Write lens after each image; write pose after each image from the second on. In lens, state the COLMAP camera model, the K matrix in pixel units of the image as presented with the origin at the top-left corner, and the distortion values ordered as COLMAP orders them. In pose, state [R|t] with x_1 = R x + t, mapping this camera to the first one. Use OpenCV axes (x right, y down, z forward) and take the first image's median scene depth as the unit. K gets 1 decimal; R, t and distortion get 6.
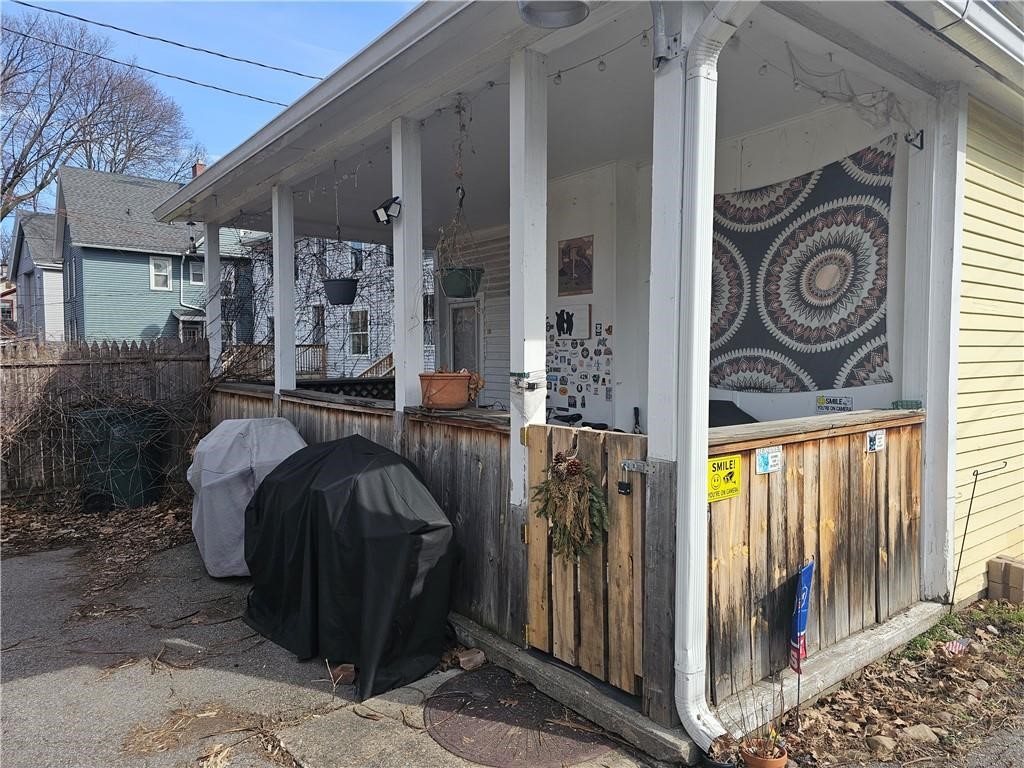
lens RADIAL K [[678.6, 0, 510.4], [0, 678.6, 382.6], [0, 0, 1]] dist [0.028614, 0.000470]
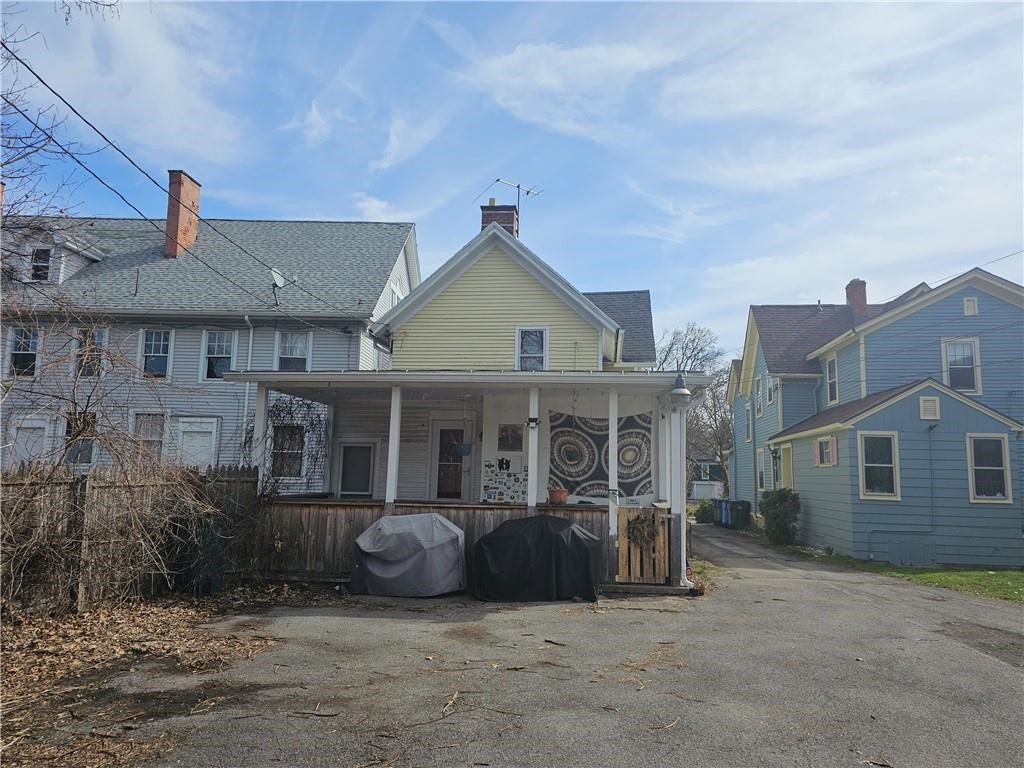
lens RADIAL K [[678.6, 0, 514.3], [0, 678.6, 384.1], [0, 0, 1]] dist [0.028614, 0.000470]
pose [[0.701879, 0.113235, 0.703238, -1.916951], [0.007252, 0.986096, -0.166018, 0.016417], [-0.712259, 0.121625, 0.691299, -0.642299]]
